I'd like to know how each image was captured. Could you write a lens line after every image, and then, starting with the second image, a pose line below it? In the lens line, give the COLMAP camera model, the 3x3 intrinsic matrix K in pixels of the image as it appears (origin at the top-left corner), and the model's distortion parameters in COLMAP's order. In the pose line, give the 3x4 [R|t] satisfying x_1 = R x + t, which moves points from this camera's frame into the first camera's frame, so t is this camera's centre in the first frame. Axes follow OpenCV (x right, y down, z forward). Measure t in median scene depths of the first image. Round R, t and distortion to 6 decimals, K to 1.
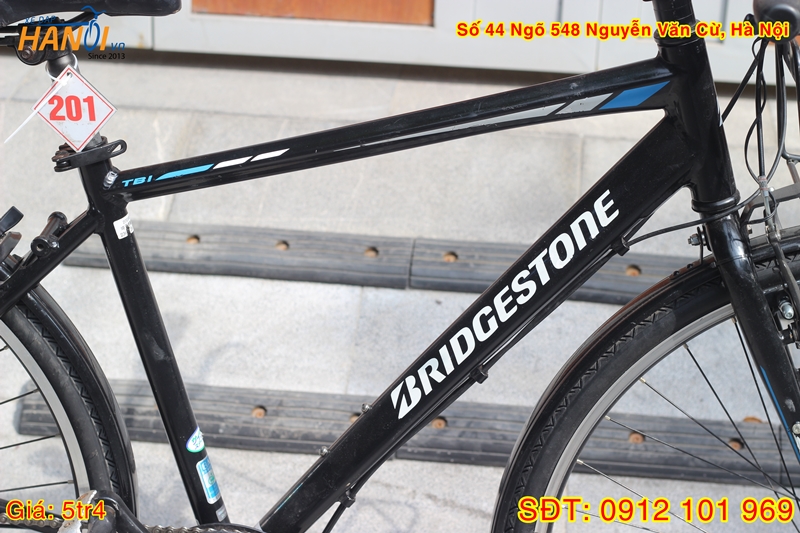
lens RADIAL K [[1919.7, 0, 398.9], [0, 1919.7, 267.3], [0, 0, 1]] dist [-0.087018, 0.000000]
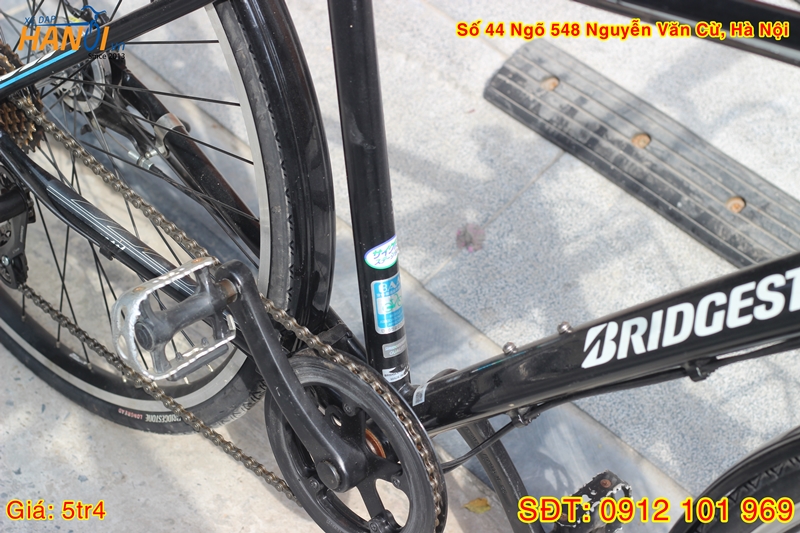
lens RADIAL K [[1919.7, 0, 406.5], [0, 1919.7, 265.7], [0, 0, 1]] dist [-0.087018, 0.000000]
pose [[0.765101, 0.470610, -0.439484, 0.181000], [-0.333451, 0.873454, 0.354808, -0.136186], [0.550845, -0.124918, 0.825206, 0.280923]]
